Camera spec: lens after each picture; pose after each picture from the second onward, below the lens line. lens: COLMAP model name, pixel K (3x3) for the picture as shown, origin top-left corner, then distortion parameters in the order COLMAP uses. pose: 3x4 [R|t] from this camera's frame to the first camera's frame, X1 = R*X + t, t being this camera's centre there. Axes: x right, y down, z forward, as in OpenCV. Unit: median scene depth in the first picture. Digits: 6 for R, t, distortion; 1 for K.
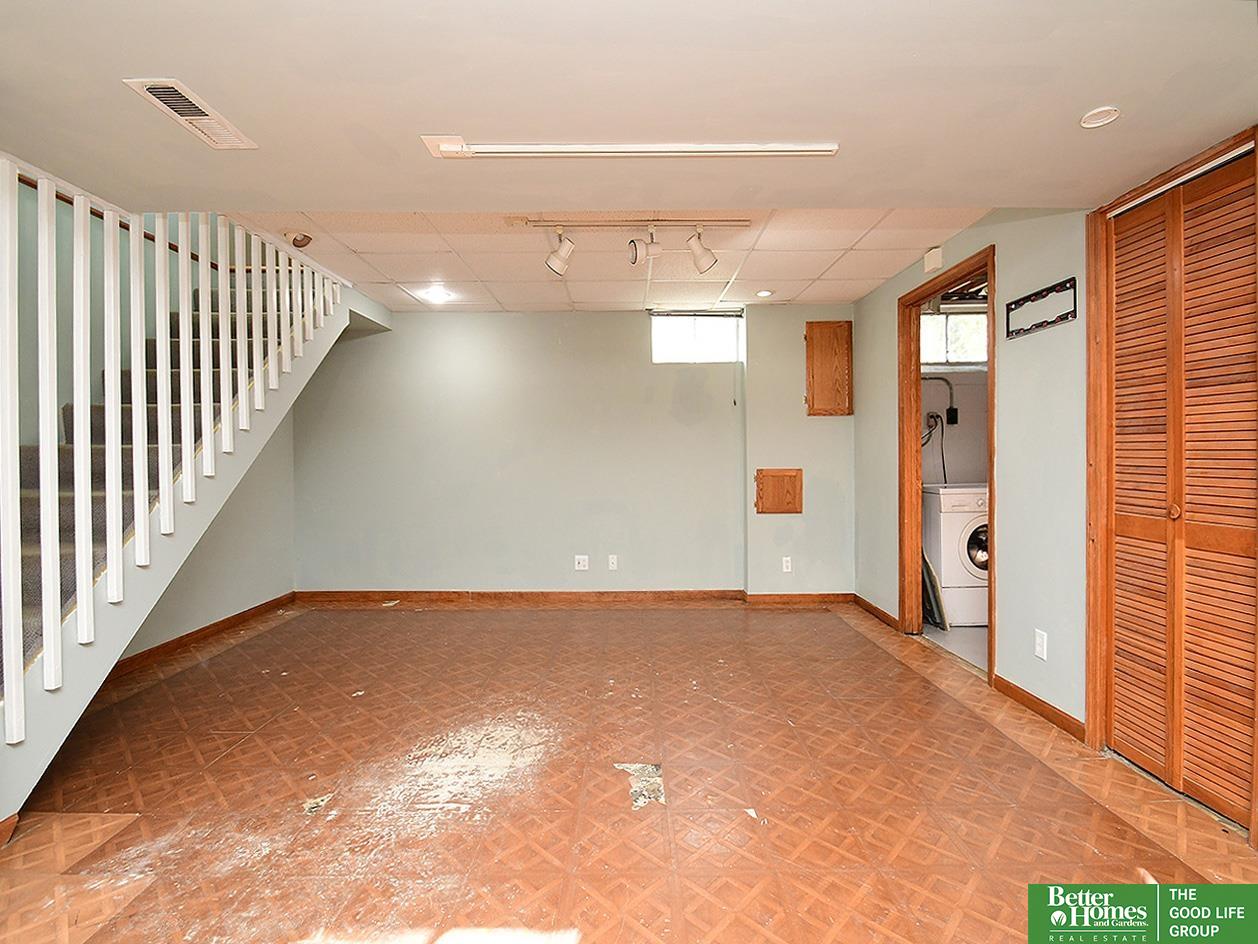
lens RADIAL K [[566.5, 0, 626.6], [0, 566.5, 448.2], [0, 0, 1]] dist [-0.002027, -0.000585]
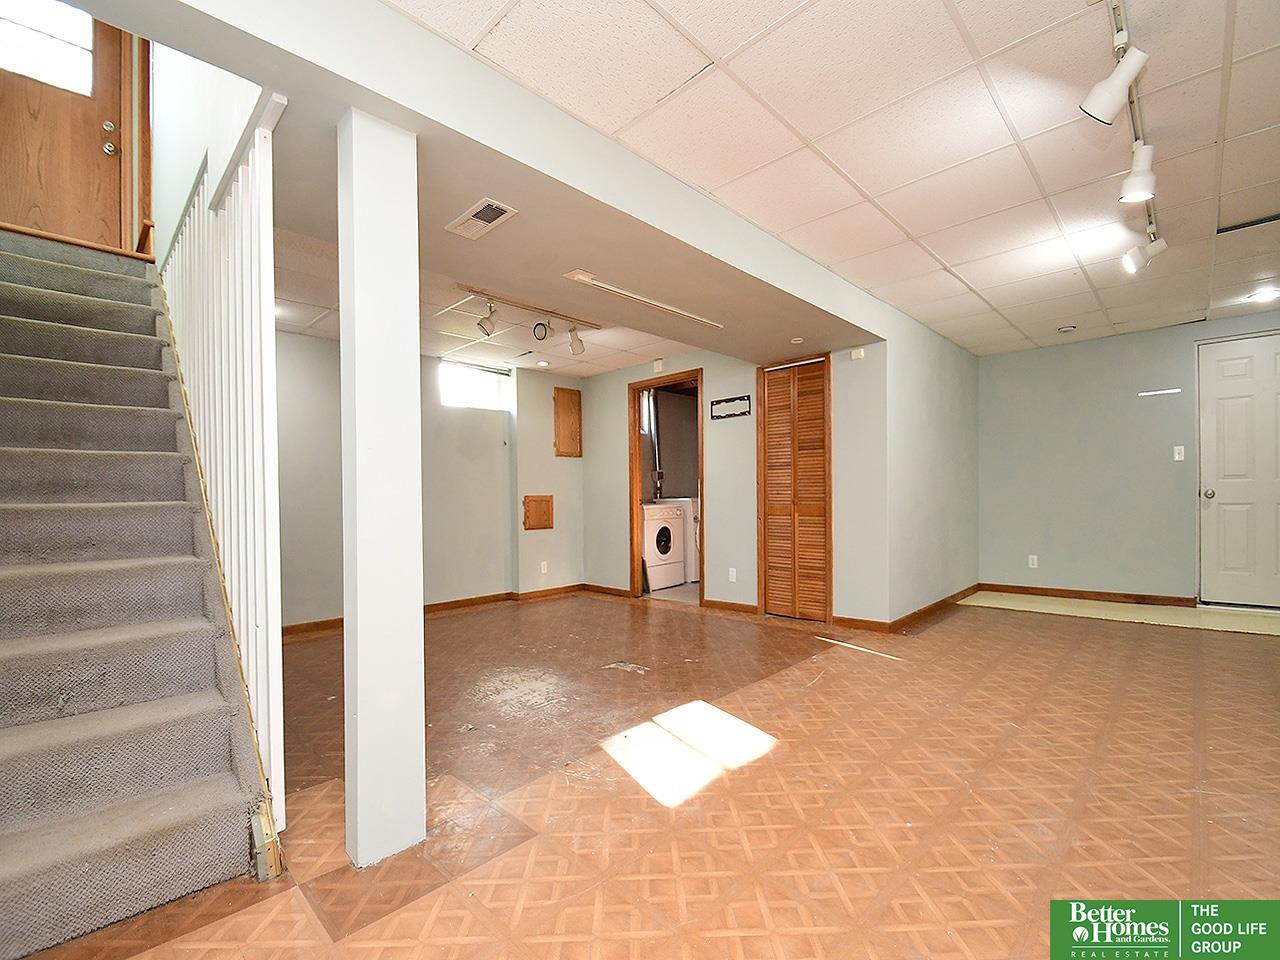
lens RADIAL K [[564.4, 0, 640.0], [0, 564.4, 480.0], [0, 0, 1]] dist [0.019418, -0.000641]
pose [[0.704977, 0.017624, 0.709012, -0.798658], [-0.000018, 0.999692, -0.024832, 0.053084], [-0.709231, 0.017493, 0.704760, -0.152063]]
